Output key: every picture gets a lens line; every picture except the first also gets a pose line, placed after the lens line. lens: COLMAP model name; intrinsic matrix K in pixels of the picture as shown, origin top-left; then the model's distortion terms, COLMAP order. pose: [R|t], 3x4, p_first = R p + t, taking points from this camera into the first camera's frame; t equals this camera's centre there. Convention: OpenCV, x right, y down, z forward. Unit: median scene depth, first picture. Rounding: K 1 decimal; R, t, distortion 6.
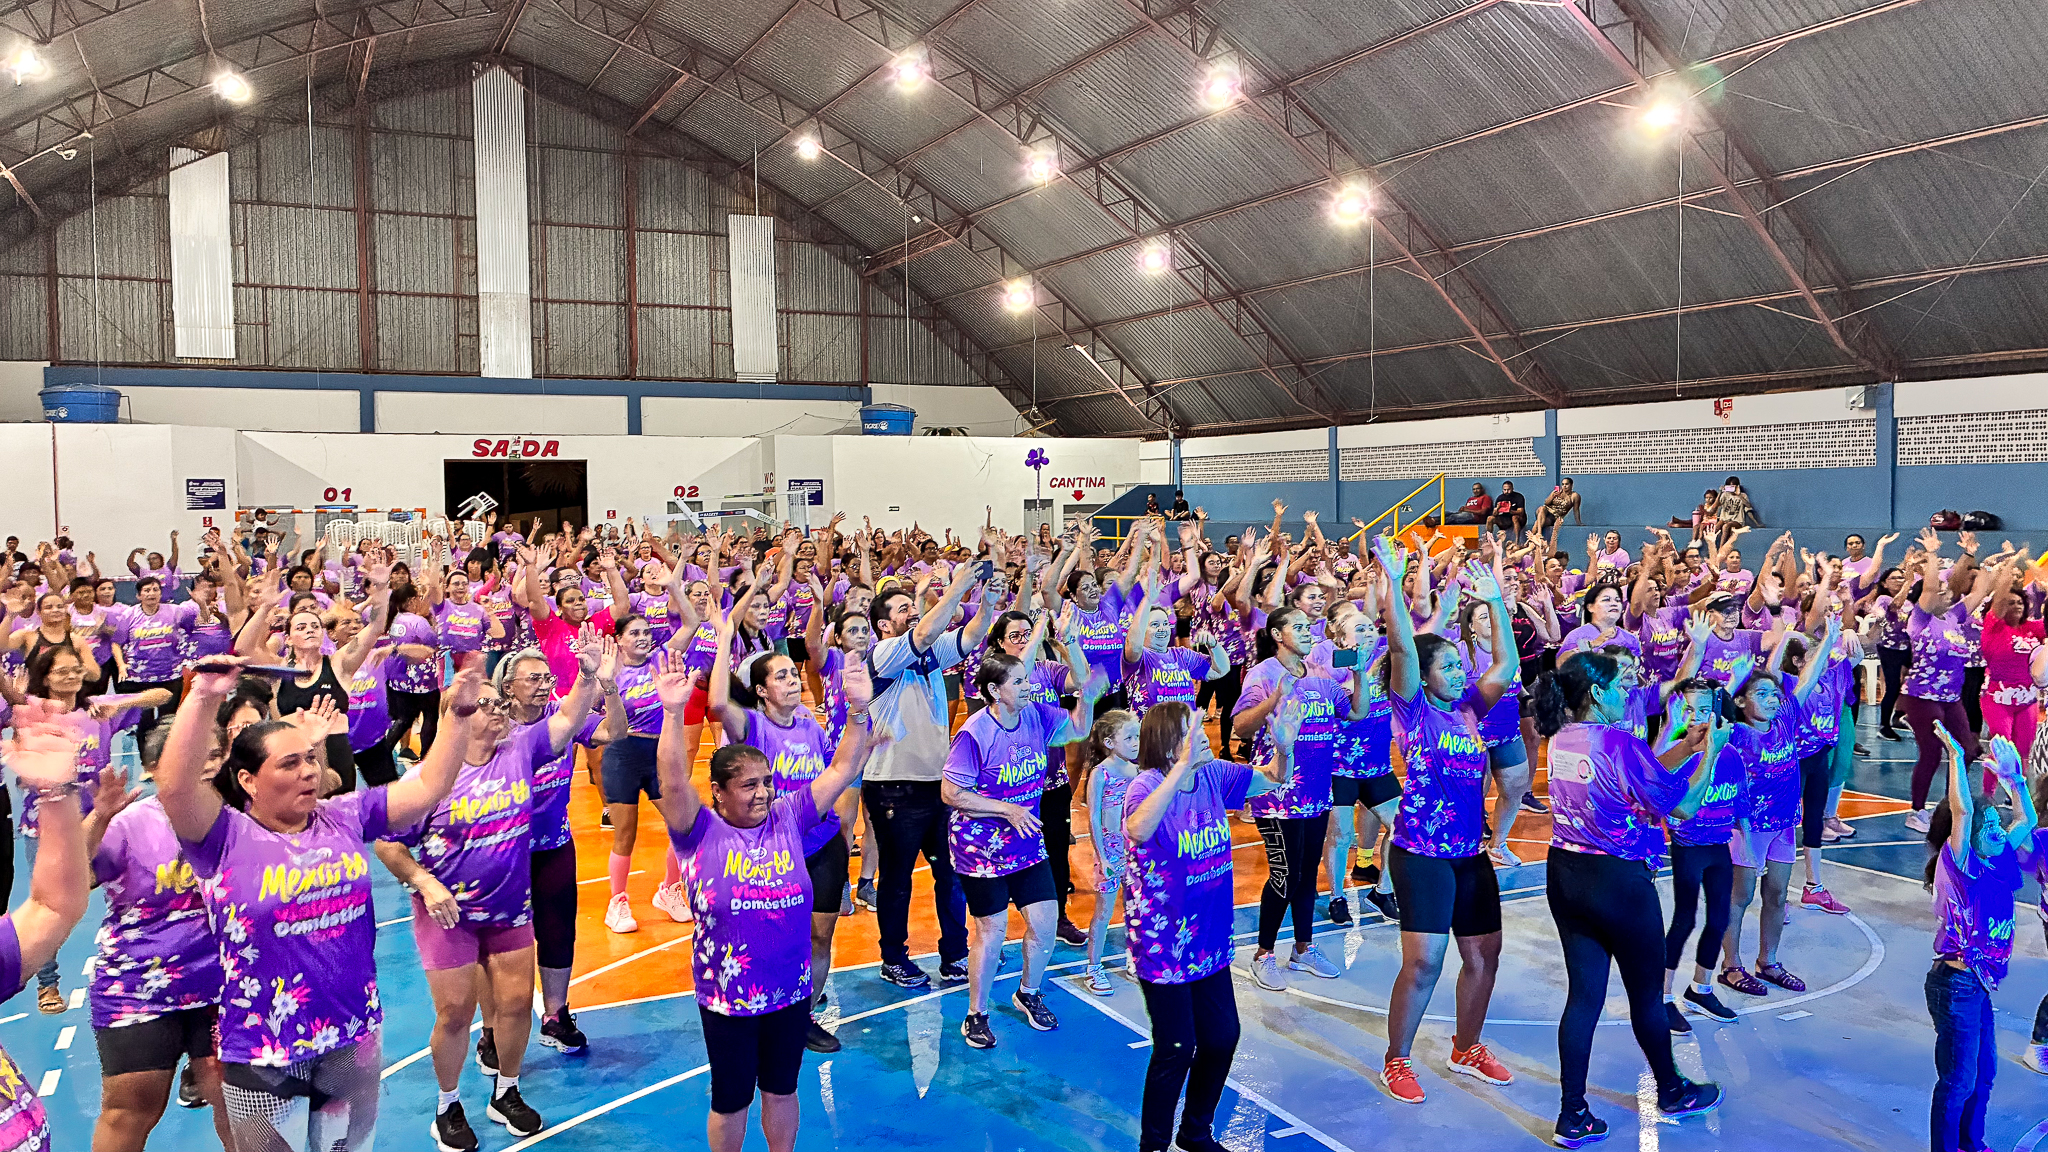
lens RADIAL K [[1566.2, 0, 1048.0], [0, 1566.2, 565.5], [0, 0, 1]] dist [0.030046, -0.008822]
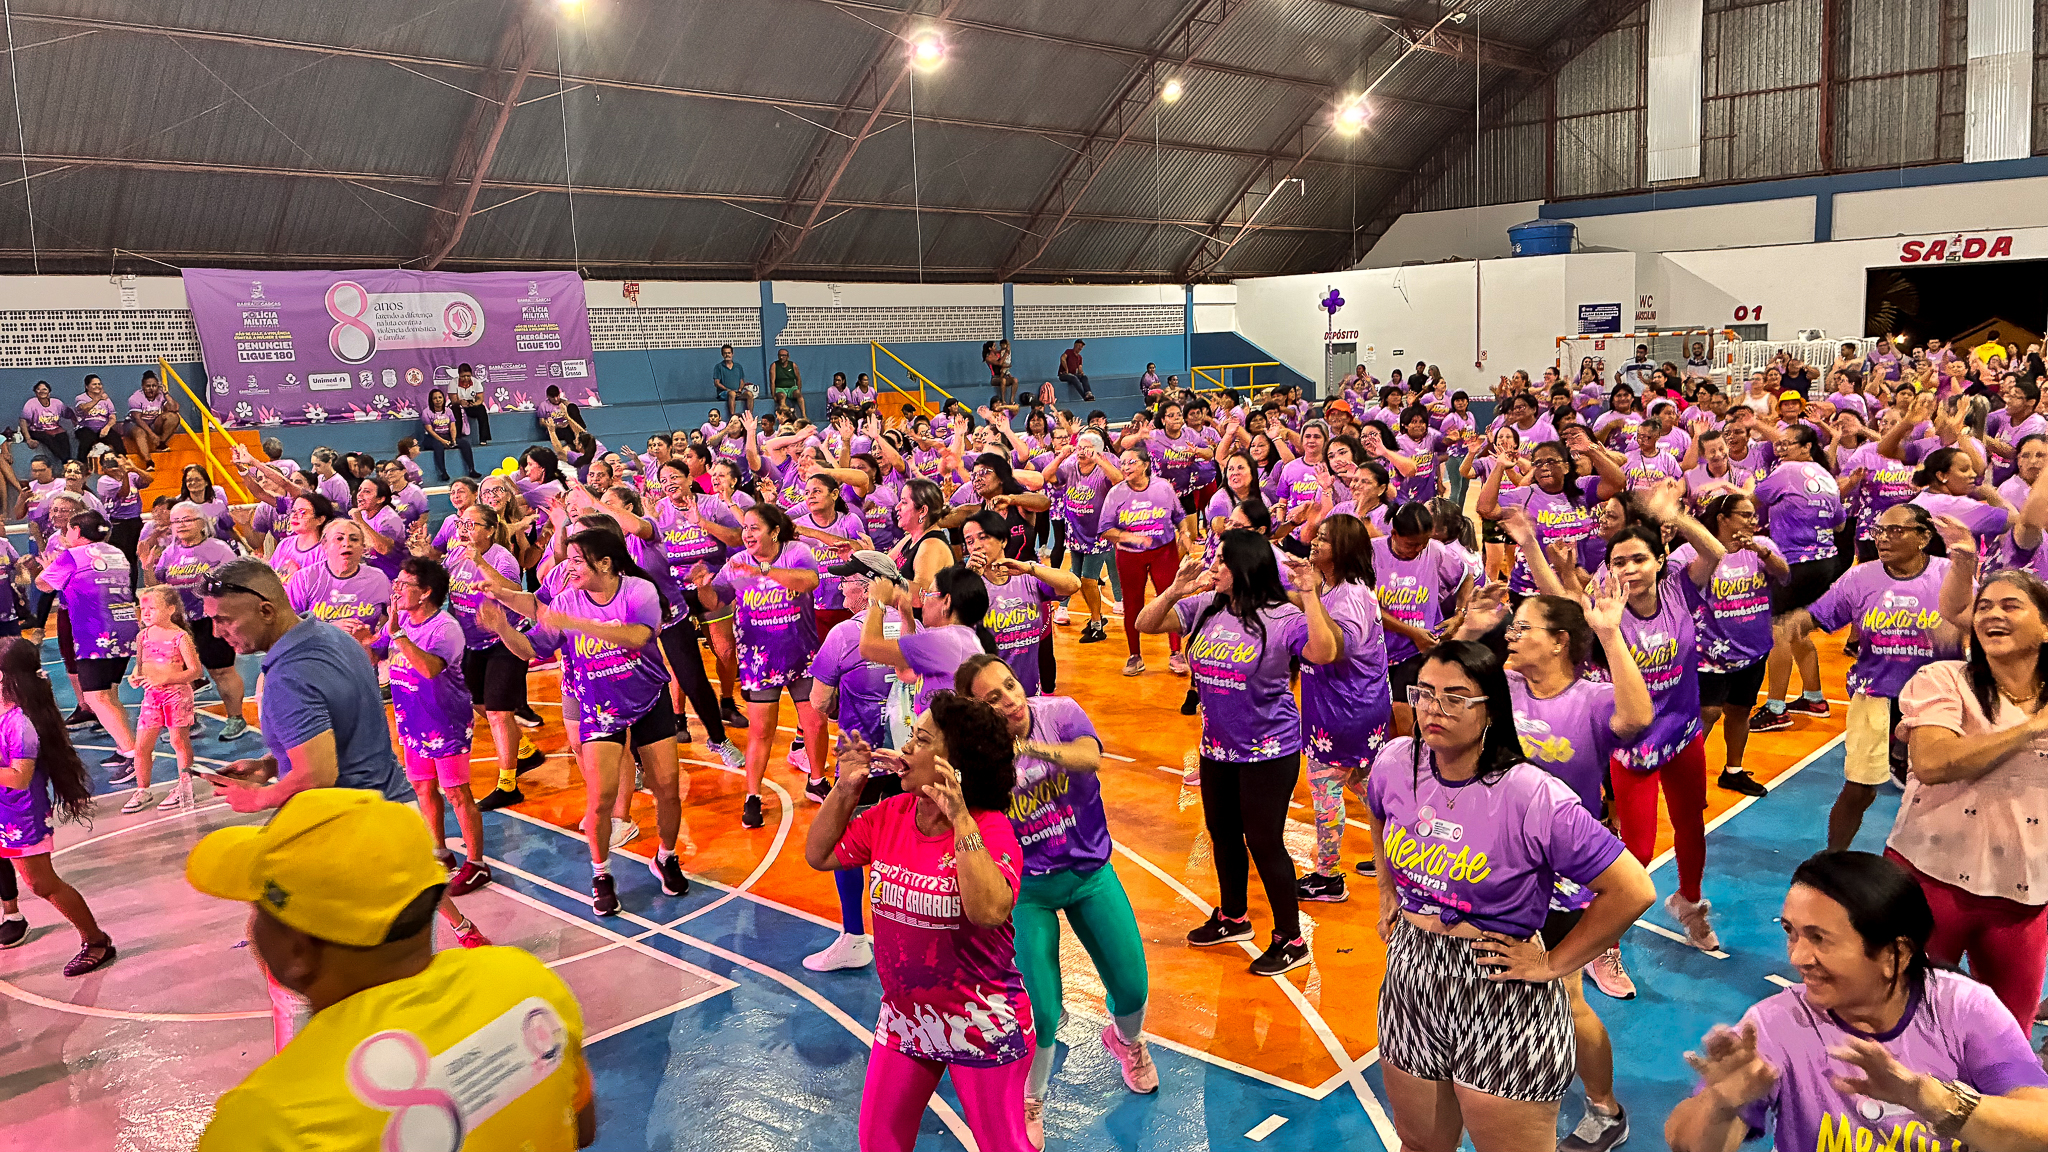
lens RADIAL K [[1565.2, 0, 1024.3], [0, 1565.2, 578.0], [0, 0, 1]] dist [0.032092, -0.038713]
pose [[0.358569, 0.130704, -0.924308, 0.274314], [-0.003396, 0.990326, 0.138722, -0.015889], [0.933497, -0.046602, 0.355544, 0.230534]]
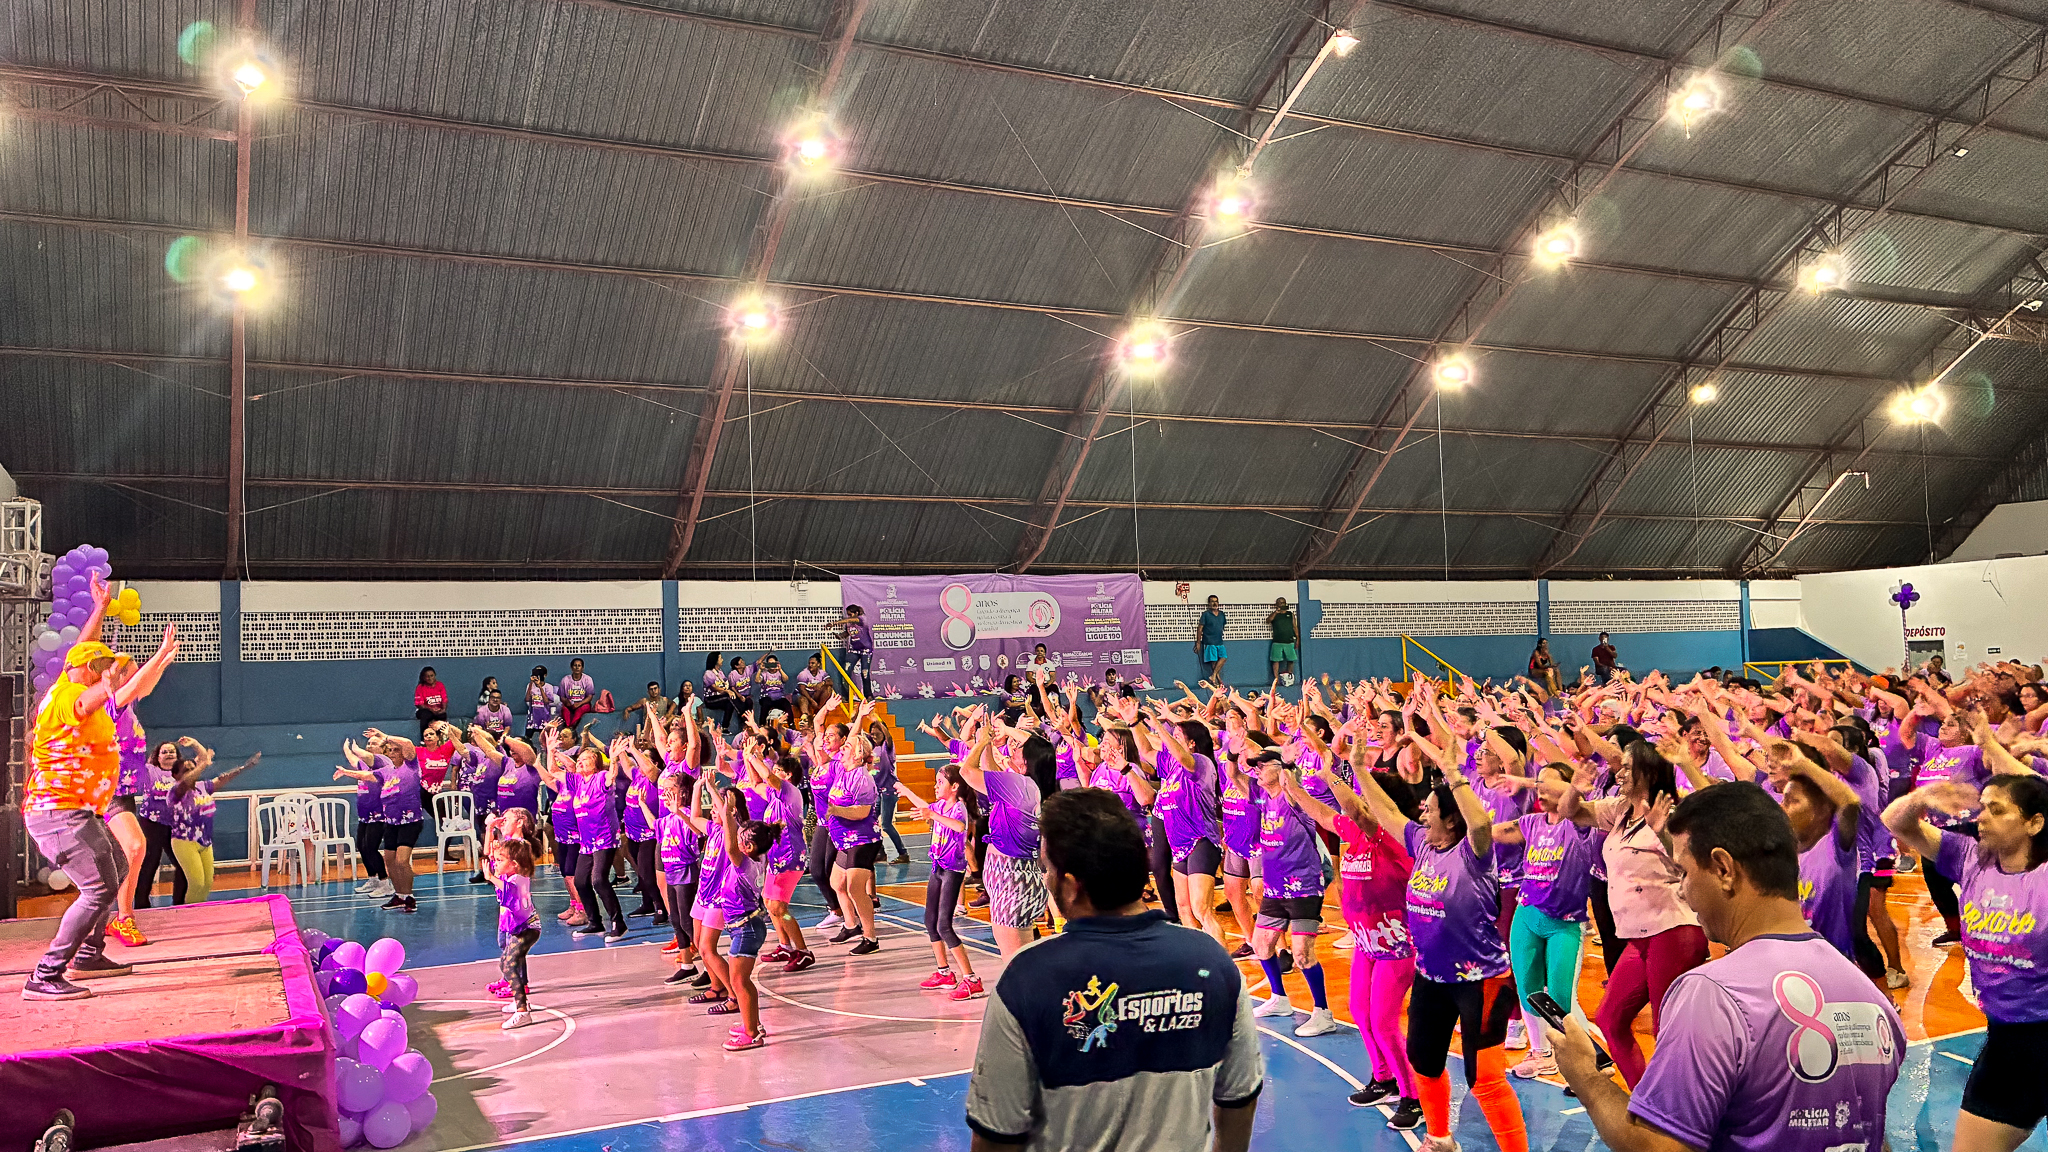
lens RADIAL K [[1617.7, 0, 993.9], [0, 1617.7, 565.6], [0, 0, 1]] dist [0.034409, -0.046998]
pose [[0.008919, -0.059216, -0.998205, 0.369106], [-0.009930, 0.998191, -0.059304, -0.007421], [0.999911, 0.010441, 0.008314, 0.218525]]
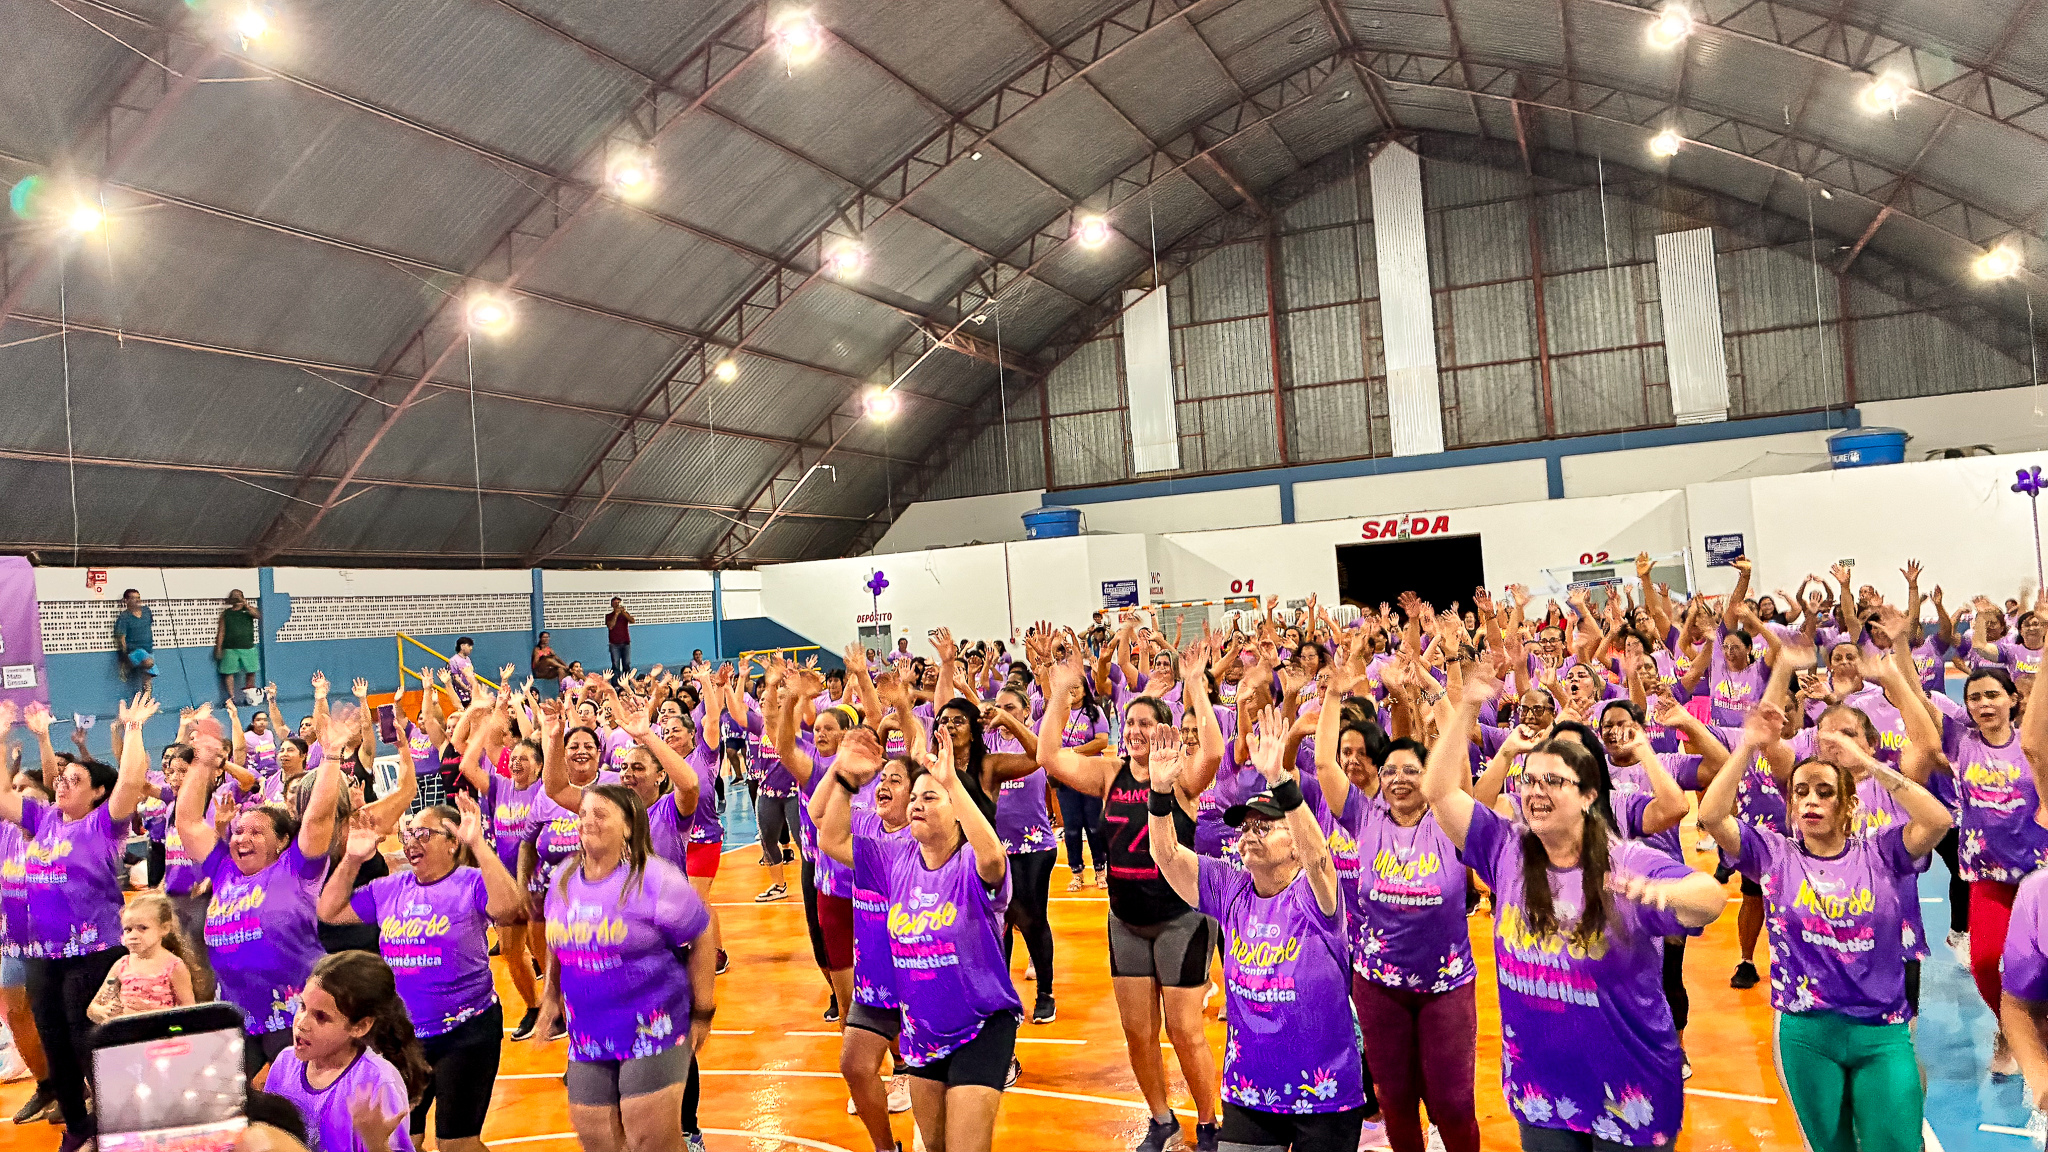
lens RADIAL K [[1559.6, 0, 1053.0], [0, 1559.6, 572.0], [0, 0, 1]] dist [0.058887, -0.068839]
pose [[0.691772, -0.060484, -0.719578, 0.200022], [0.035360, 0.998128, -0.049903, -0.006591], [0.721249, 0.009077, 0.692616, 0.173602]]
